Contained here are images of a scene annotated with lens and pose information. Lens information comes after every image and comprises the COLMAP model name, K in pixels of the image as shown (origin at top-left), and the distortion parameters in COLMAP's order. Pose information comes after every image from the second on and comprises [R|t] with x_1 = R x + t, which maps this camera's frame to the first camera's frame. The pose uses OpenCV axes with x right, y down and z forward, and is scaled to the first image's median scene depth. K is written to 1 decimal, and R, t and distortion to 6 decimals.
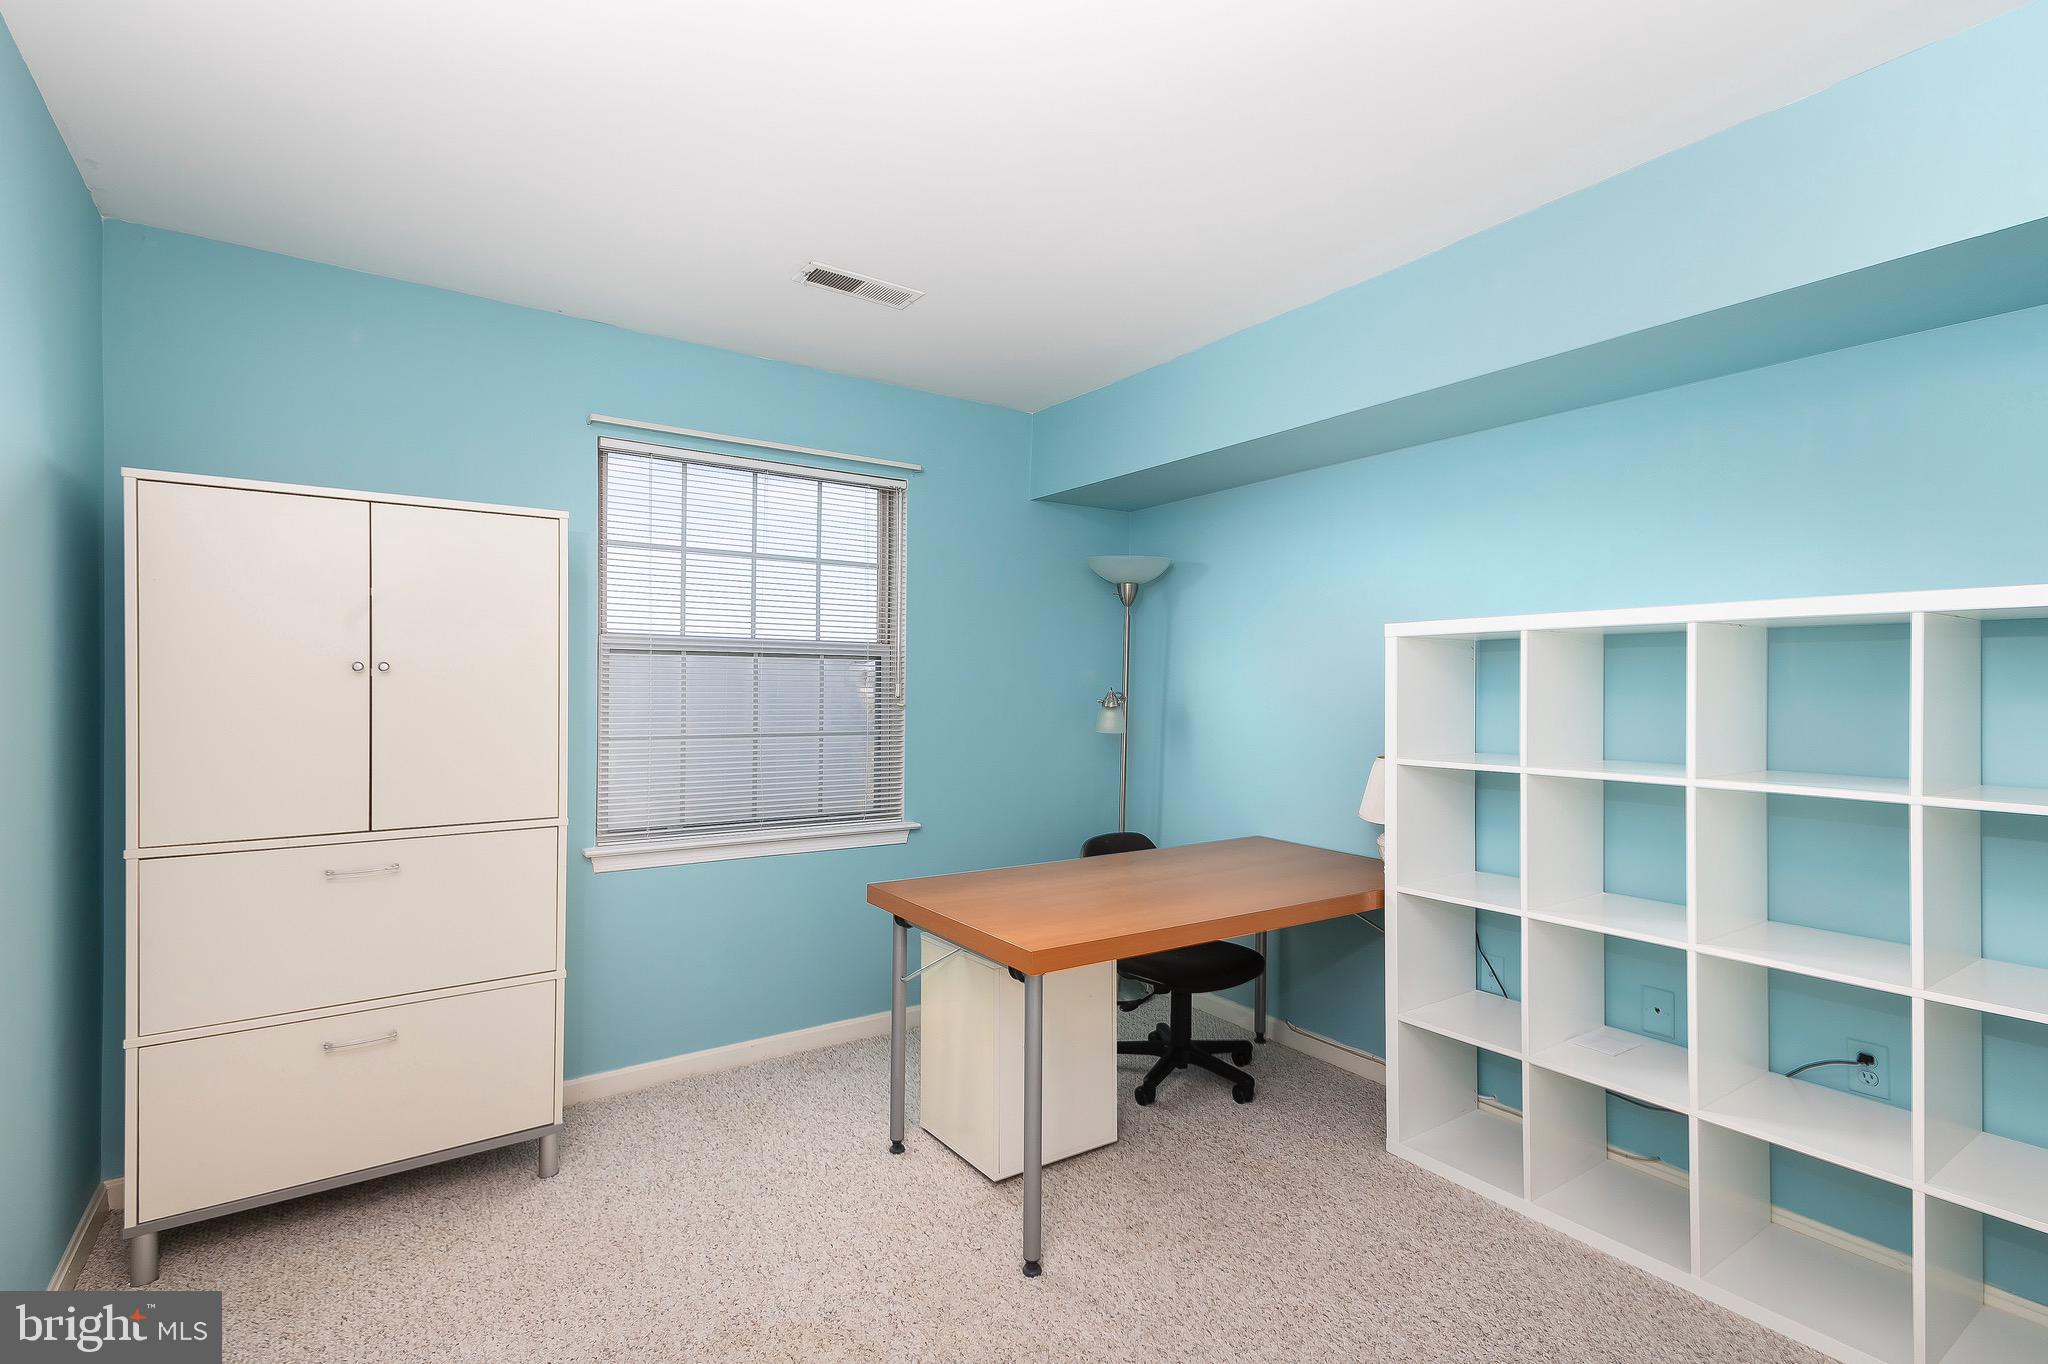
lens RADIAL K [[956.9, 0, 1024.8], [0, 956.9, 689.2], [0, 0, 1]] dist [0.016374, -0.000601]
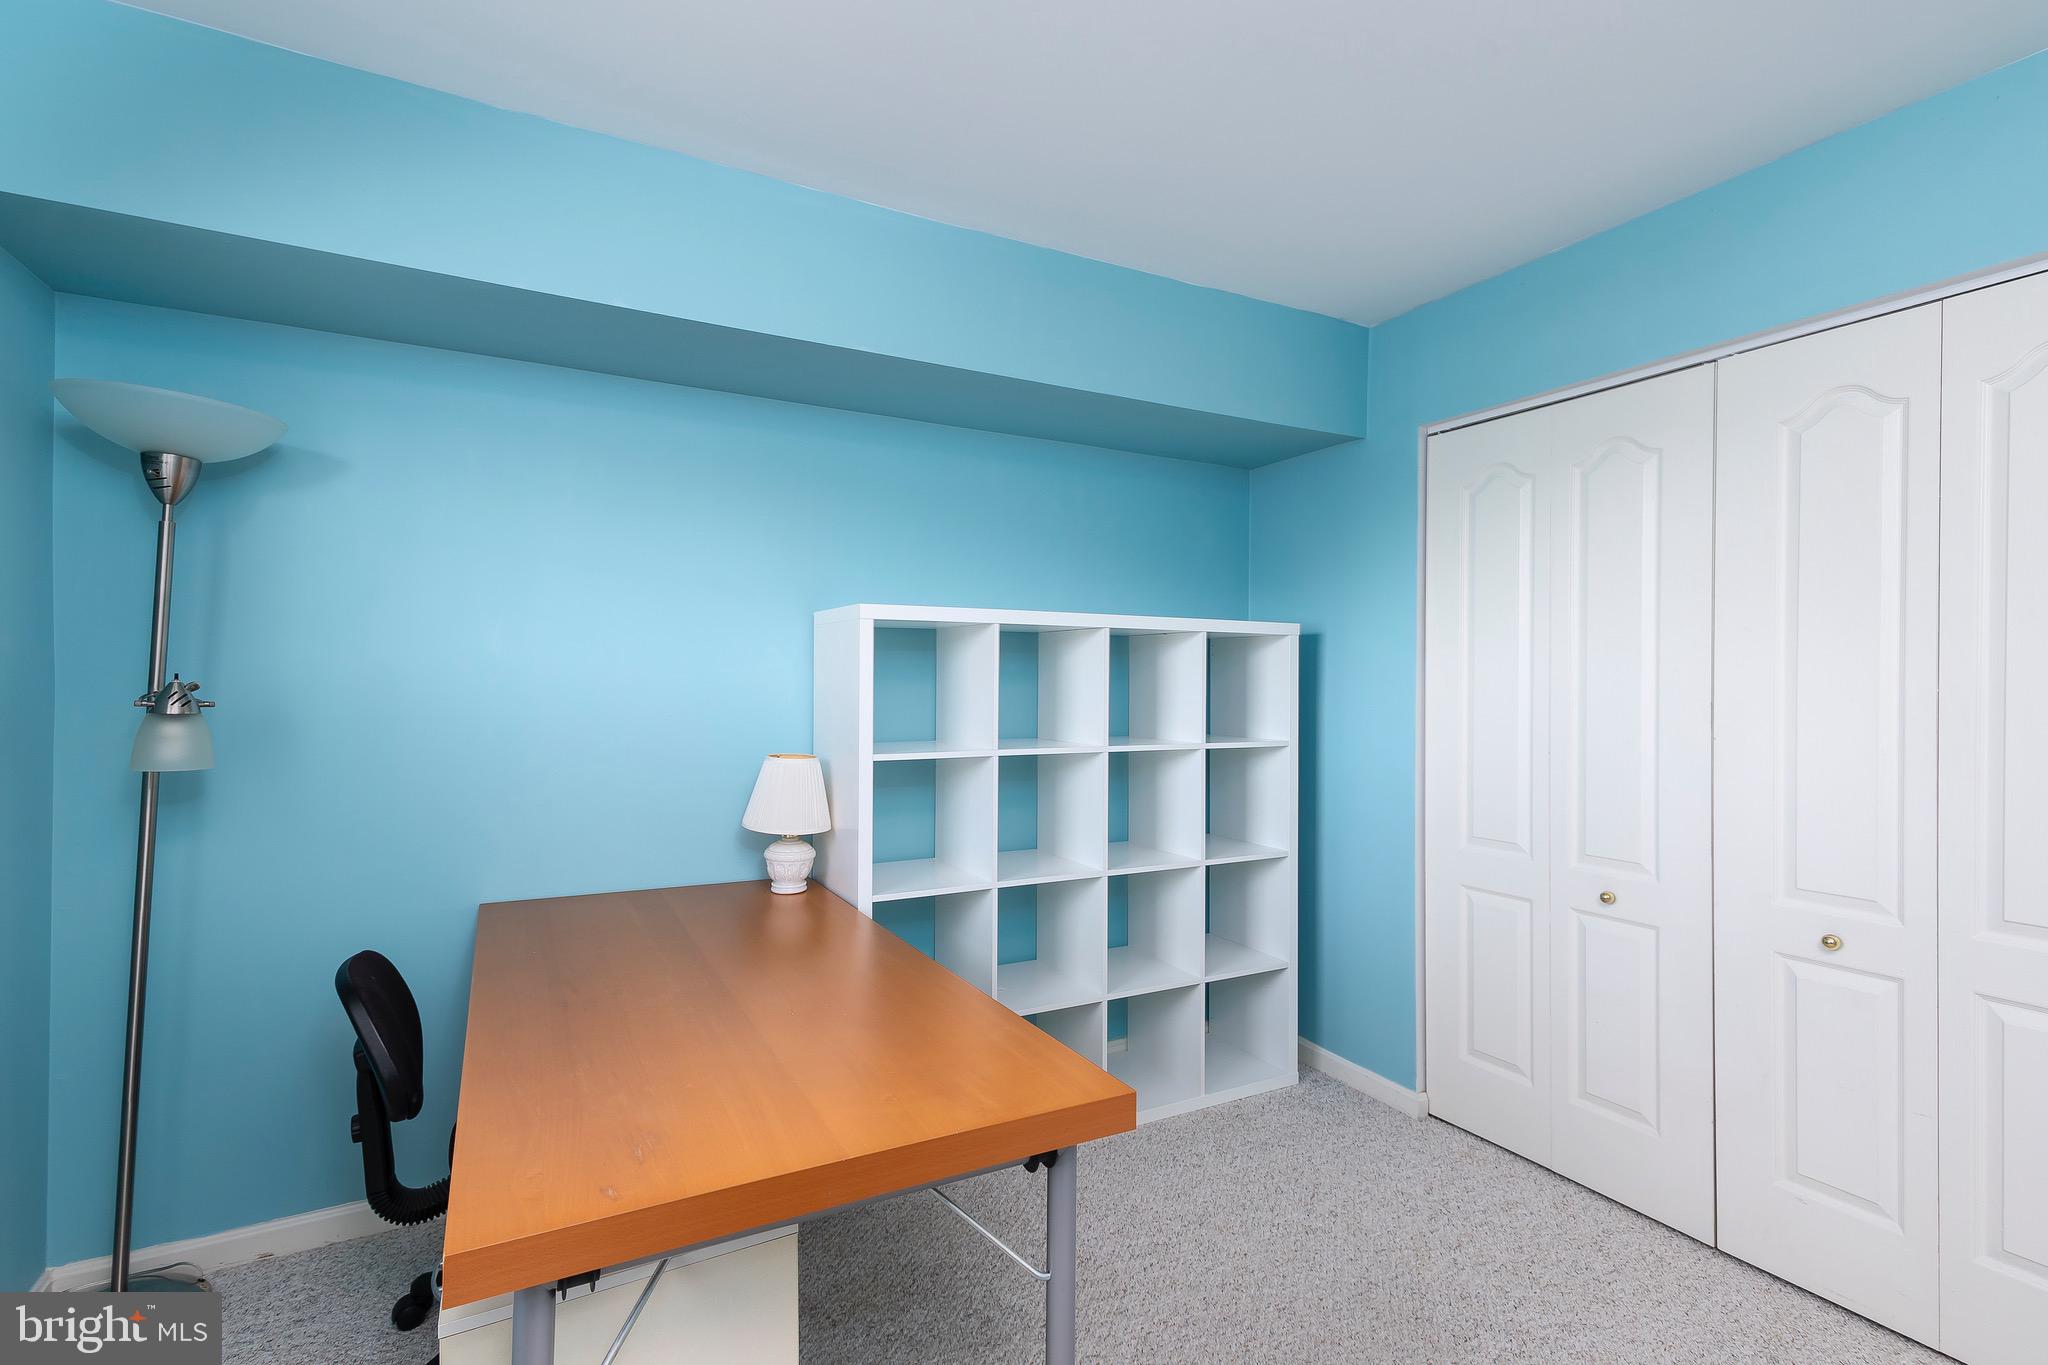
lens RADIAL K [[956.9, 0, 1024.3], [0, 956.9, 677.8], [0, 0, 1]] dist [0.016374, -0.000601]
pose [[0.108178, -0.005845, 0.994114, -0.522730], [-0.005619, 0.999963, 0.006491, -0.007725], [-0.994116, -0.006288, 0.108141, 0.816860]]
